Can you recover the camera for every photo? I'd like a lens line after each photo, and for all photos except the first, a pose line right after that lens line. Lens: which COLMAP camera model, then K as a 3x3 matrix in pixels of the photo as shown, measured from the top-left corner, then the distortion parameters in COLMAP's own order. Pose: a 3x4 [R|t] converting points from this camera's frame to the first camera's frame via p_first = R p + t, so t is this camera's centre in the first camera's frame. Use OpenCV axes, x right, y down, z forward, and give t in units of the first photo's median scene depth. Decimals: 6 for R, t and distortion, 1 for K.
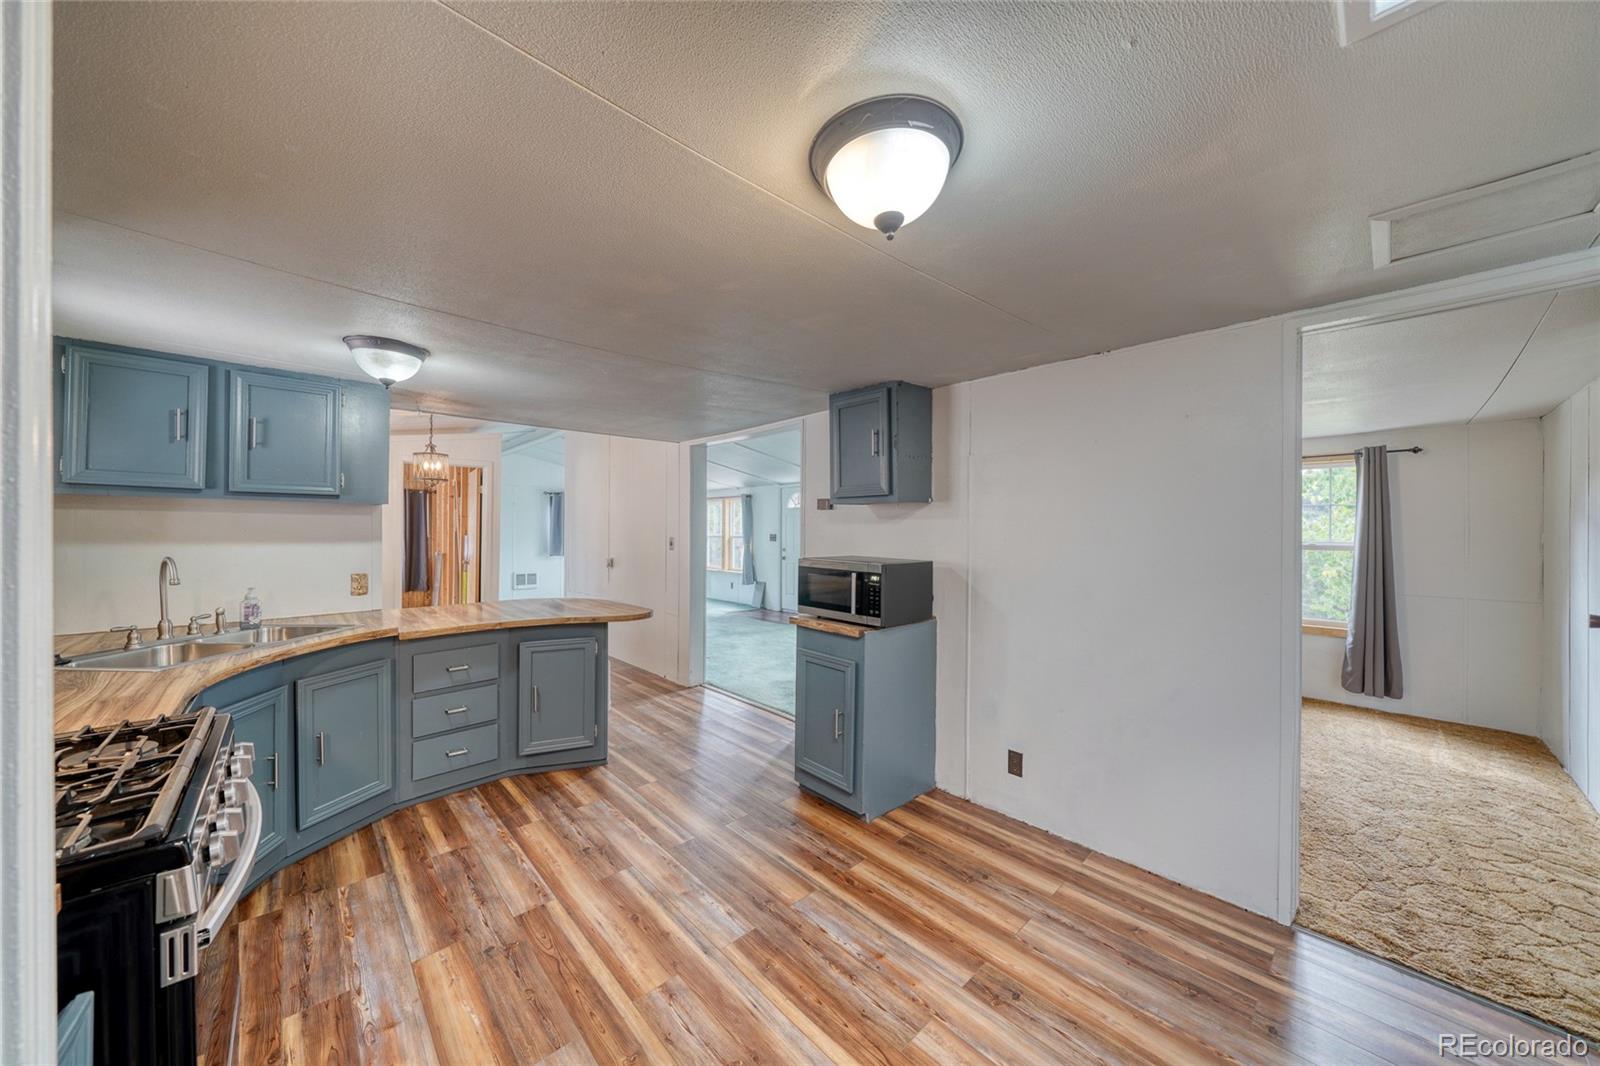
lens RADIAL K [[553.9, 0, 794.3], [0, 553.9, 530.5], [0, 0, 1]] dist [-0.001974, -0.000132]
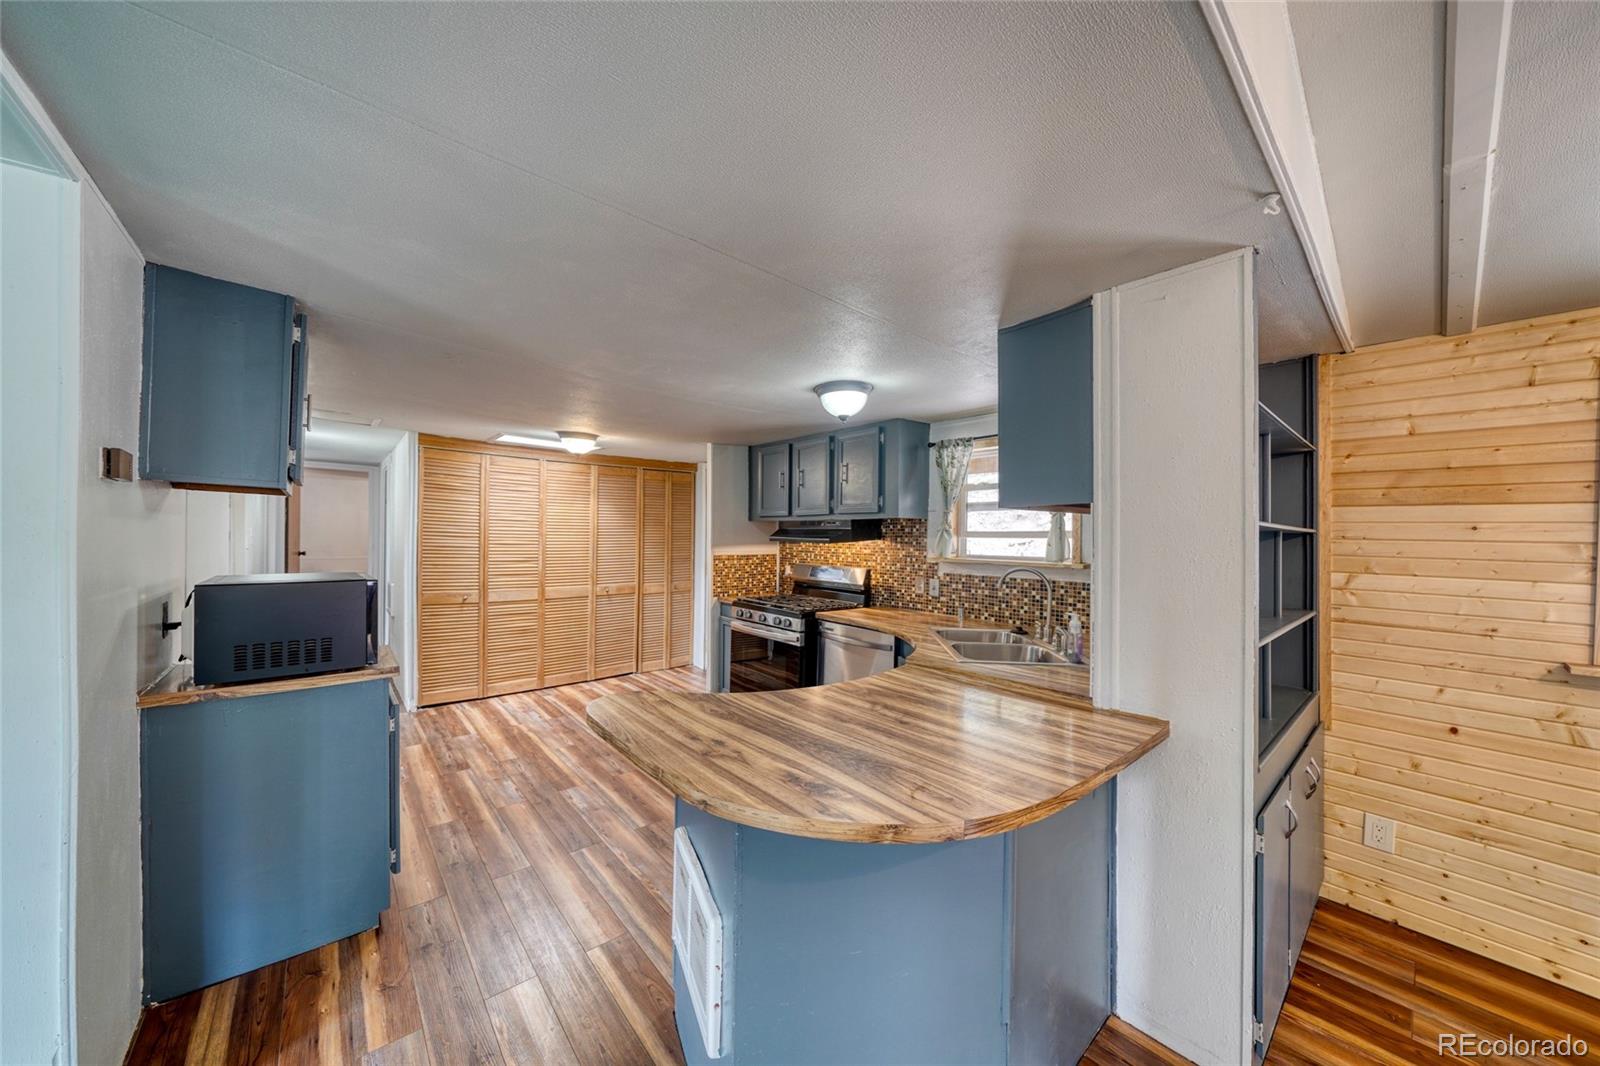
lens RADIAL K [[553.3, 0, 792.7], [0, 553.3, 543.9], [0, 0, 1]] dist [-0.002467, -0.000119]
pose [[-0.999250, -0.017837, 0.034369, -0.534595], [-0.017208, 0.999681, 0.018494, -0.011987], [-0.034688, 0.017889, -0.999238, 1.748716]]
